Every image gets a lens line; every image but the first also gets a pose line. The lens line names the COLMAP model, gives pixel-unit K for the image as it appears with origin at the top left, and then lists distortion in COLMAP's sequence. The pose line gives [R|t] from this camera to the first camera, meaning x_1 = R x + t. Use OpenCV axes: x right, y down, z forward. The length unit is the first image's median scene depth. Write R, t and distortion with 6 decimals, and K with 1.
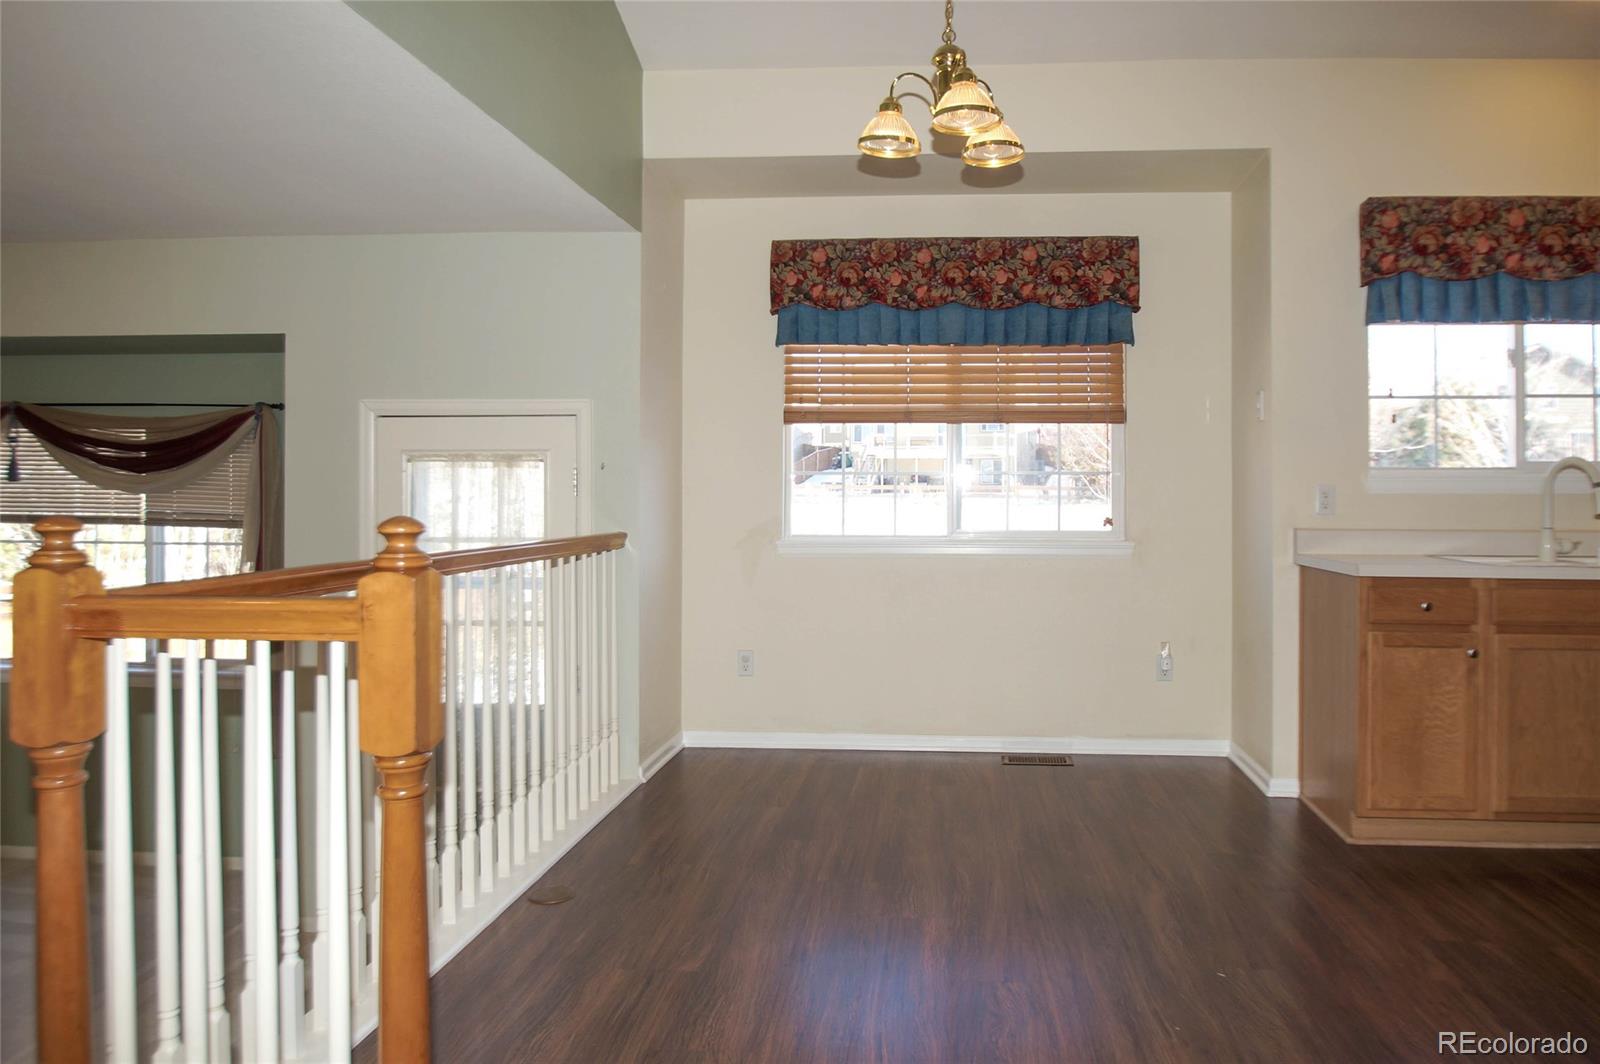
lens RADIAL K [[1053.1, 0, 905.4], [0, 1053.1, 490.1], [0, 0, 1]] dist [-0.035034, 0.000040]
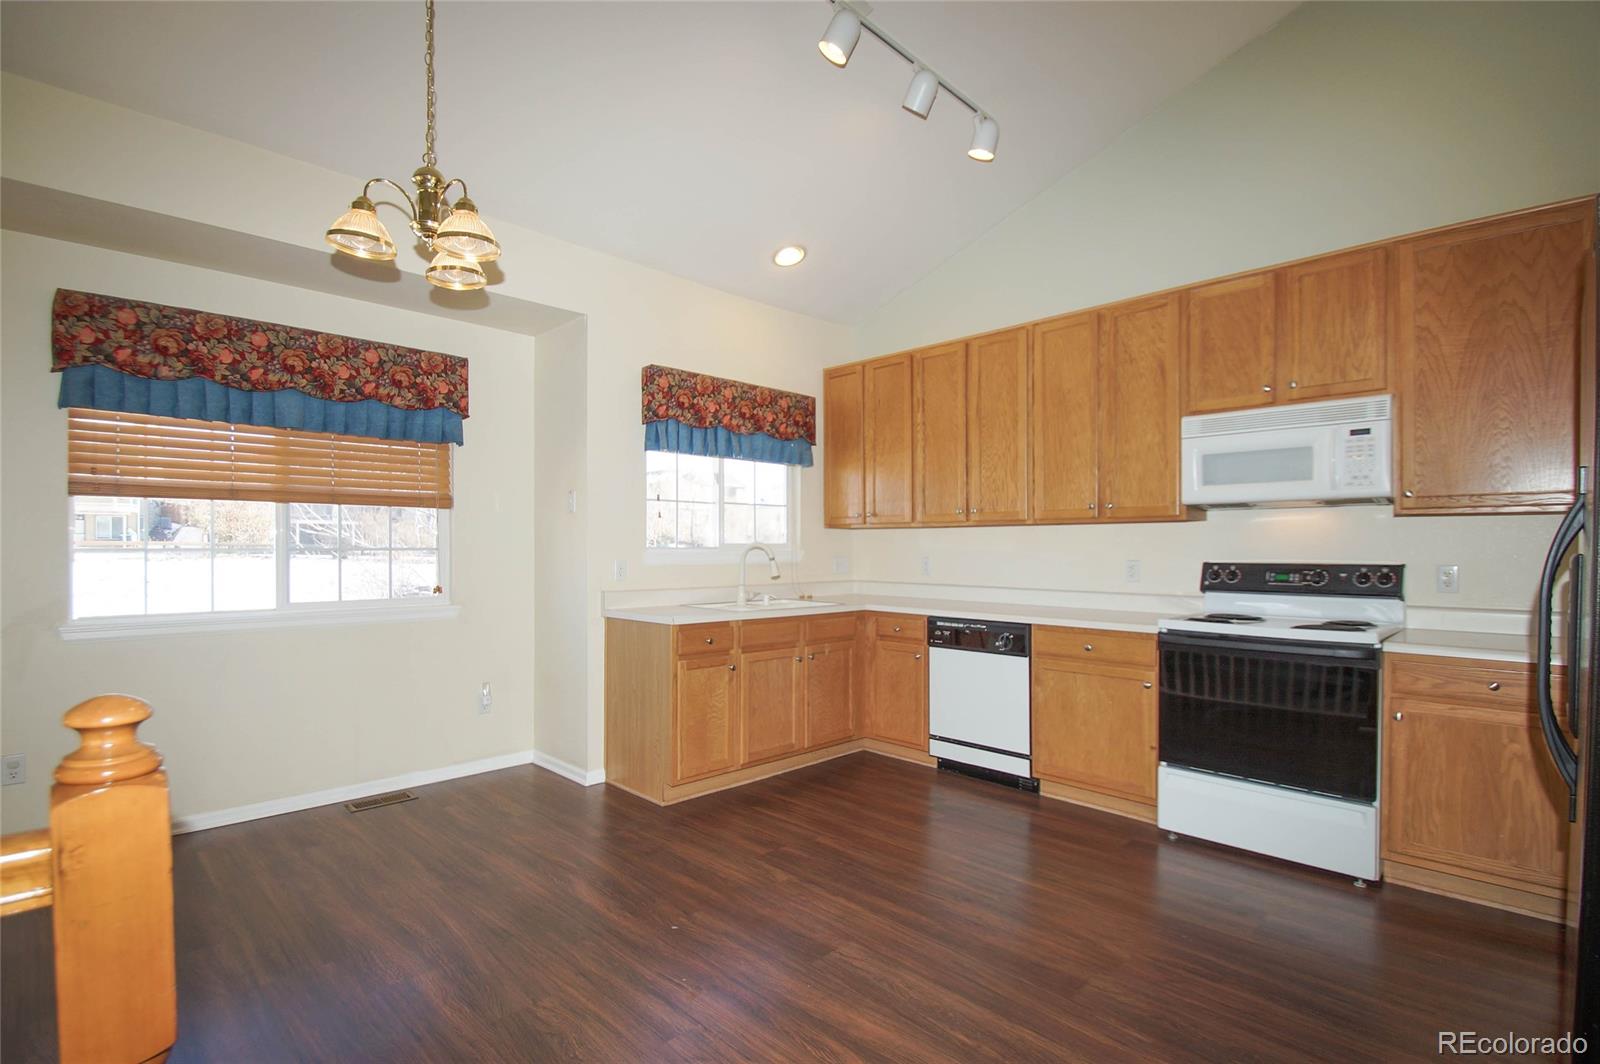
lens RADIAL K [[744.3, 0, 798.1], [0, 744.3, 551.3], [0, 0, 1]] dist [0.001326, -0.014488]
pose [[0.666629, -0.005410, 0.745370, -0.172544], [-0.001432, 0.999963, 0.008538, -0.022473], [-0.745388, -0.006759, 0.666597, 0.124687]]
